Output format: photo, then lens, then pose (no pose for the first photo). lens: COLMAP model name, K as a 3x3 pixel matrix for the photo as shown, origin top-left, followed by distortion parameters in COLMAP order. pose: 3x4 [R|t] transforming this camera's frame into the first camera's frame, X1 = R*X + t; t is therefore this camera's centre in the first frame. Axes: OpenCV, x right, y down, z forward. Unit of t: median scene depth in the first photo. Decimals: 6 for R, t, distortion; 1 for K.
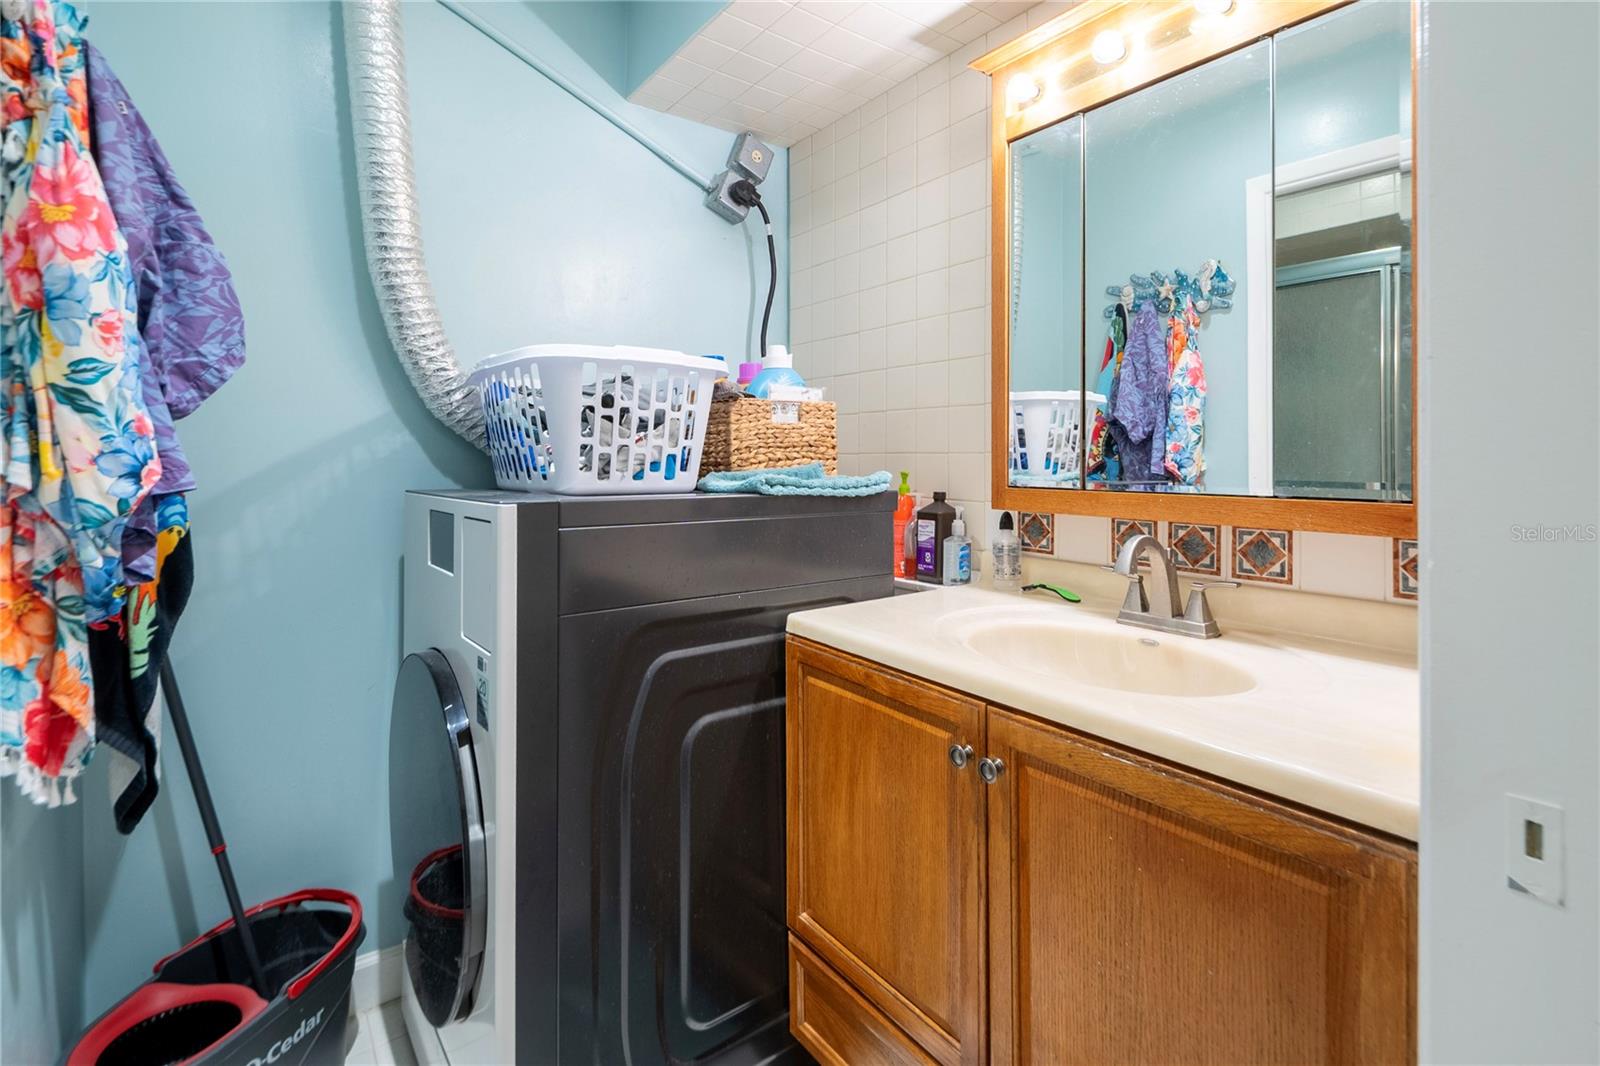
lens RADIAL K [[731.5, 0, 797.7], [0, 731.5, 515.0], [0, 0, 1]] dist [0.001370, -0.006970]
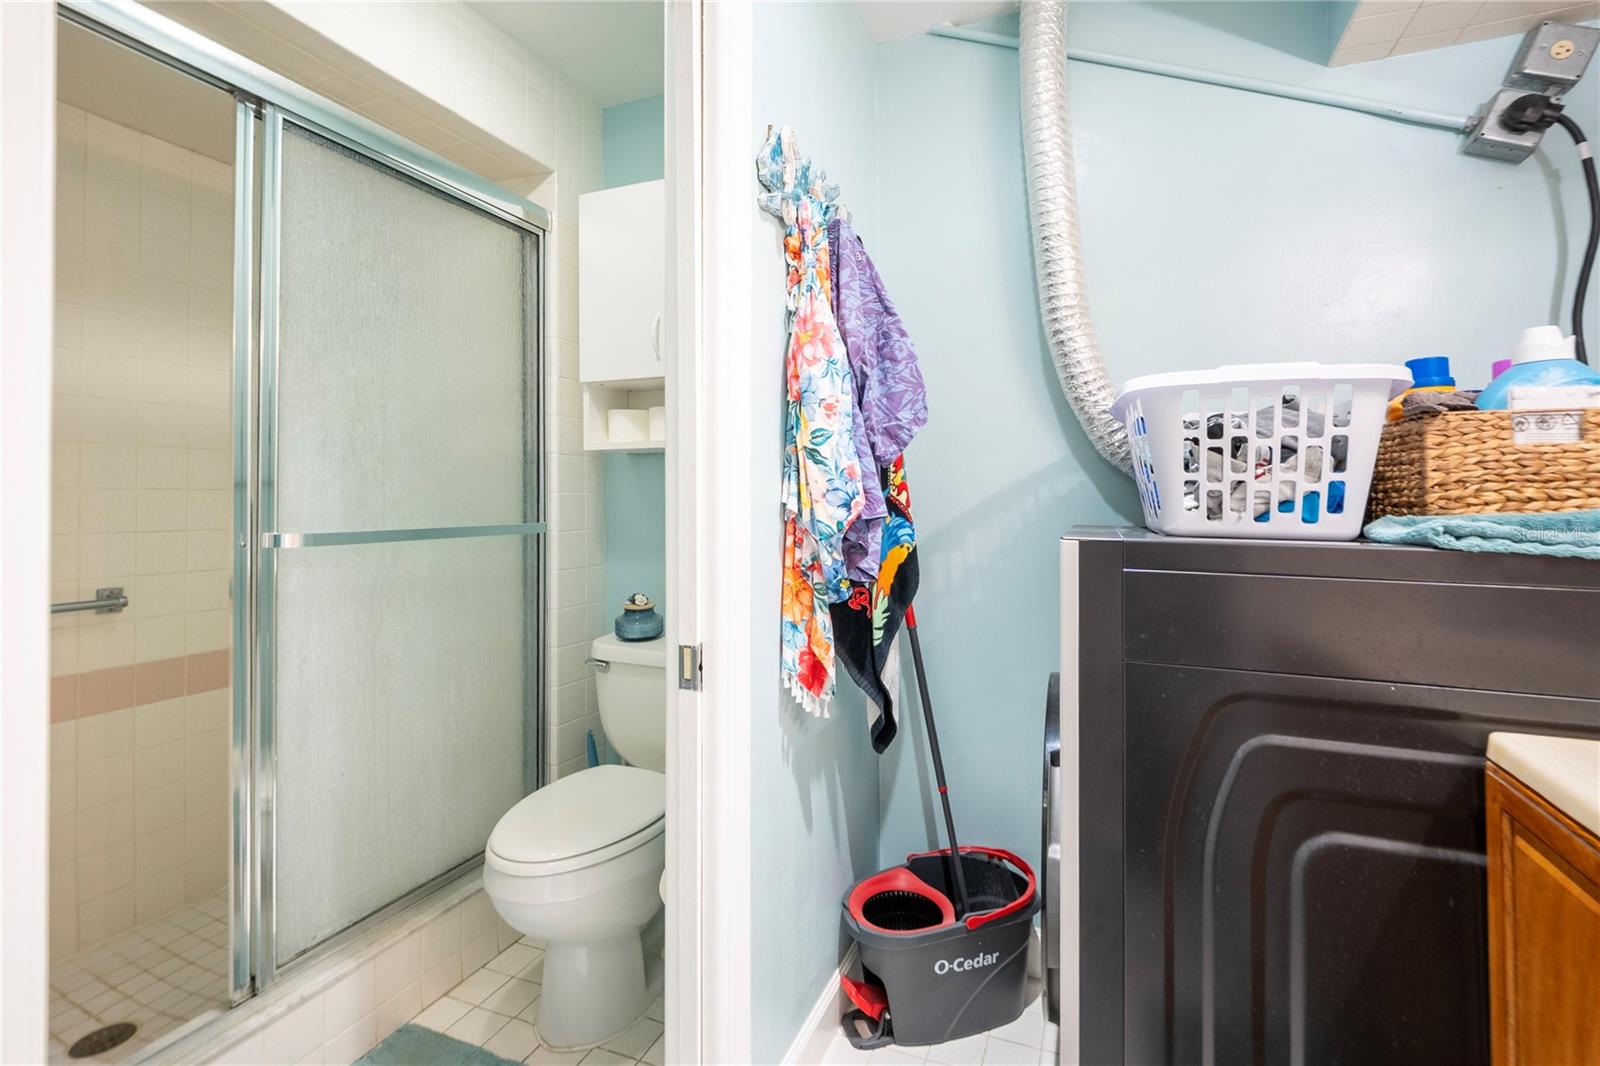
lens RADIAL K [[706.6, 0, 840.4], [0, 706.6, 537.5], [0, 0, 1]] dist [-0.002308, -0.001042]
pose [[0.538333, 0.052542, -0.841093, 0.208049], [-0.071068, 0.997330, 0.016816, -0.009566], [0.839730, 0.050722, 0.540630, 0.159781]]
